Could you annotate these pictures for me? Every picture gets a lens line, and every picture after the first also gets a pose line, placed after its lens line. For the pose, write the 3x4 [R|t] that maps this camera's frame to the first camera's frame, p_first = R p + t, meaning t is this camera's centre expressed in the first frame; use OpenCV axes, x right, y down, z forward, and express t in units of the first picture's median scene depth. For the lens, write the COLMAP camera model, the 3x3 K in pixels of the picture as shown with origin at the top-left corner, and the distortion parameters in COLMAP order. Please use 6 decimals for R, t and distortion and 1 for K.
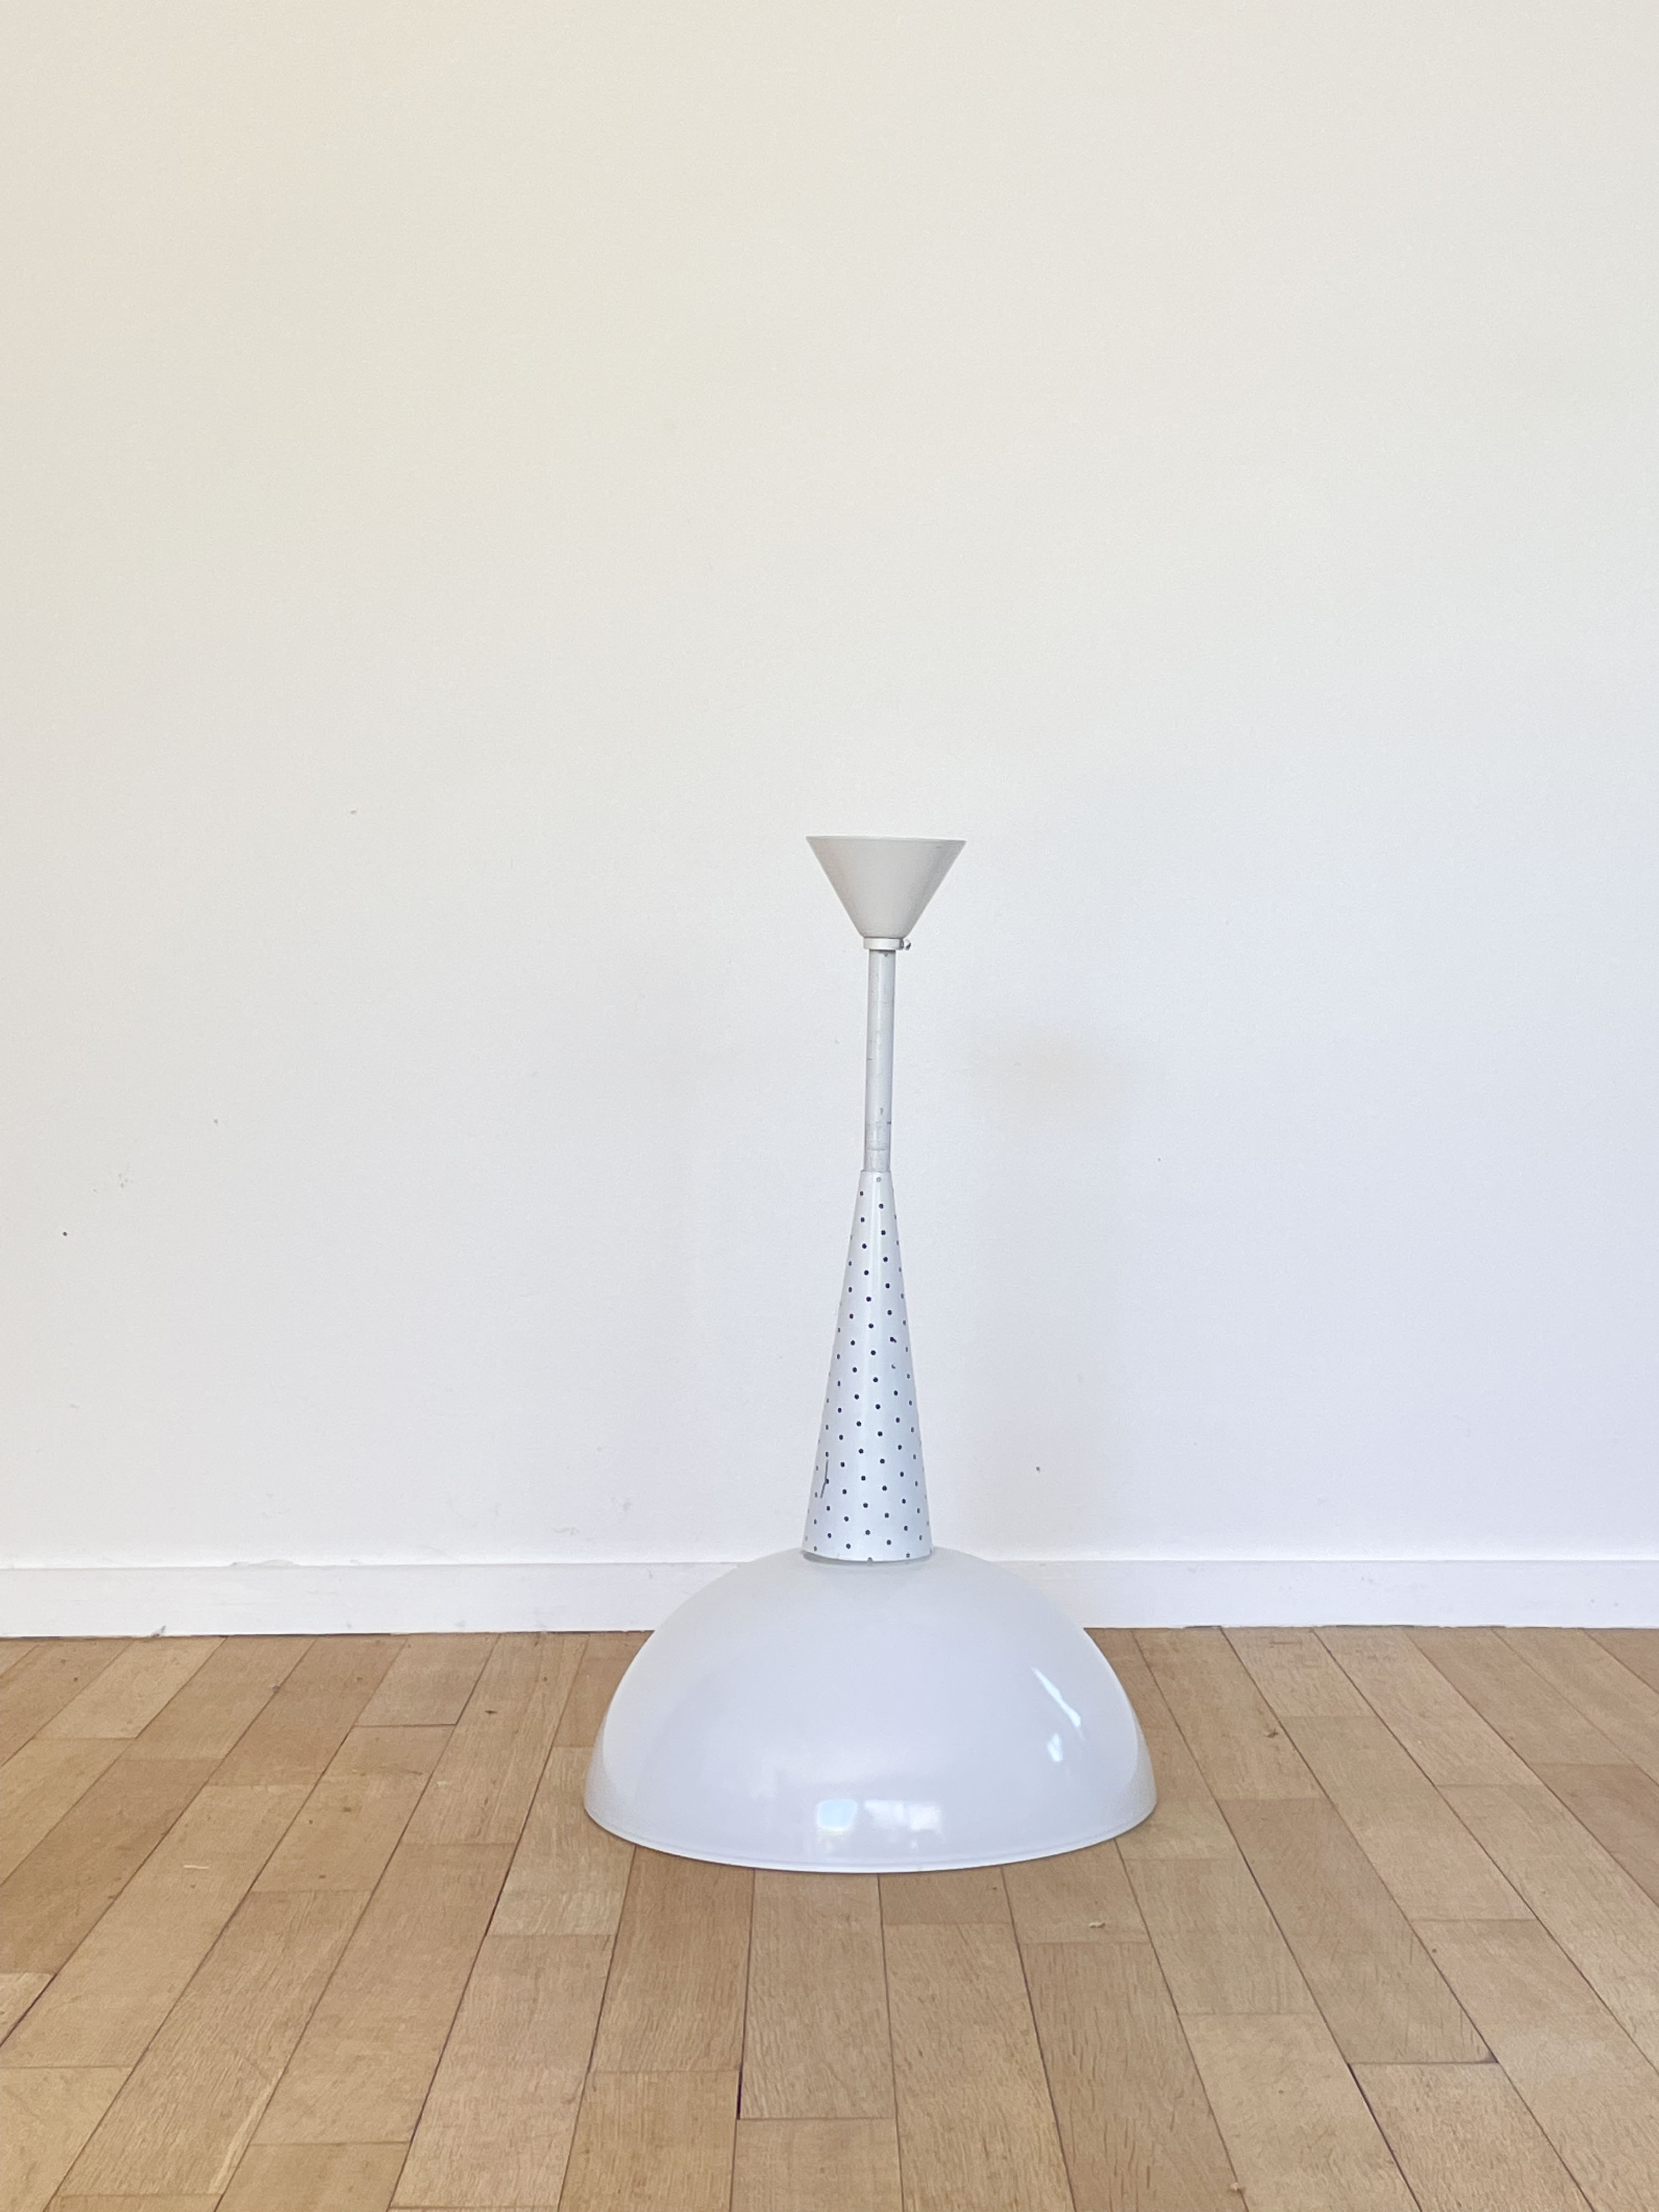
lens RADIAL K [[3185.1, 0, 829.5], [0, 3185.1, 1106.0], [0, 0, 1]] dist [0.160153, -0.444816]
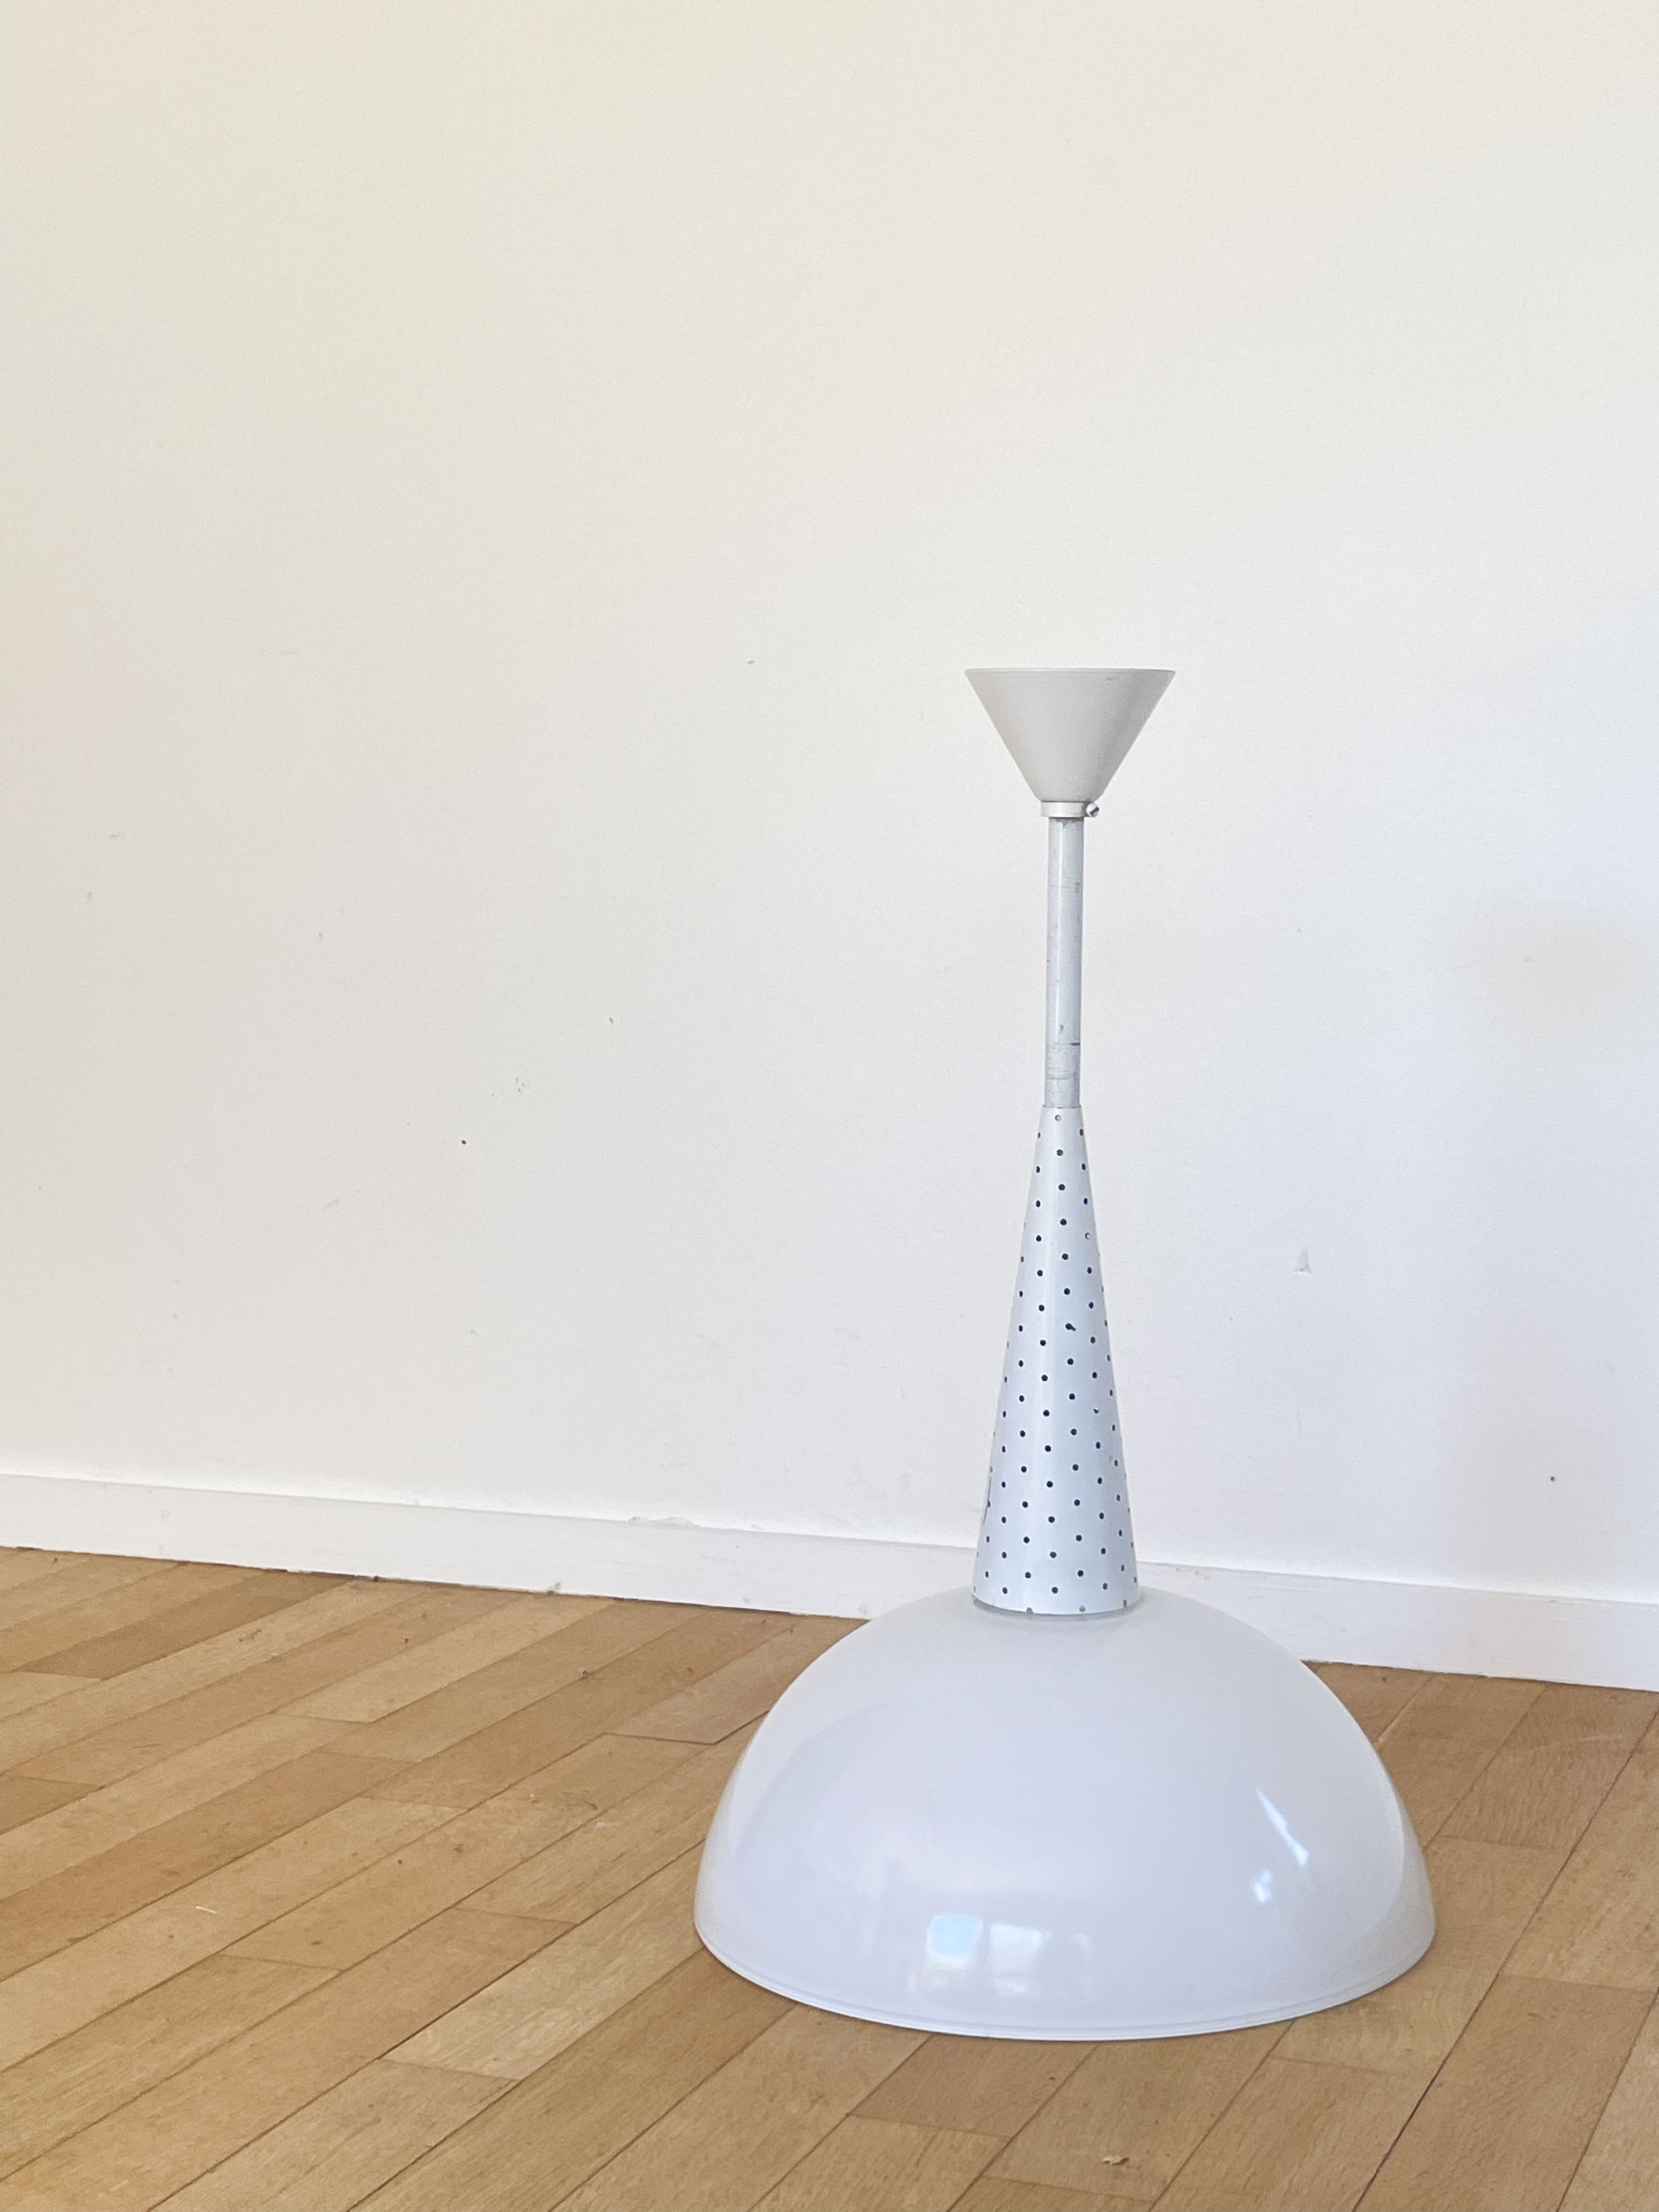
lens RADIAL K [[3185.1, 0, 829.5], [0, 3185.1, 1106.0], [0, 0, 1]] dist [0.160153, -0.444816]
pose [[0.926345, 0.026443, -0.375748, 0.254581], [-0.012075, 0.999105, 0.040544, -0.010330], [0.376483, -0.033020, 0.925835, 0.271306]]
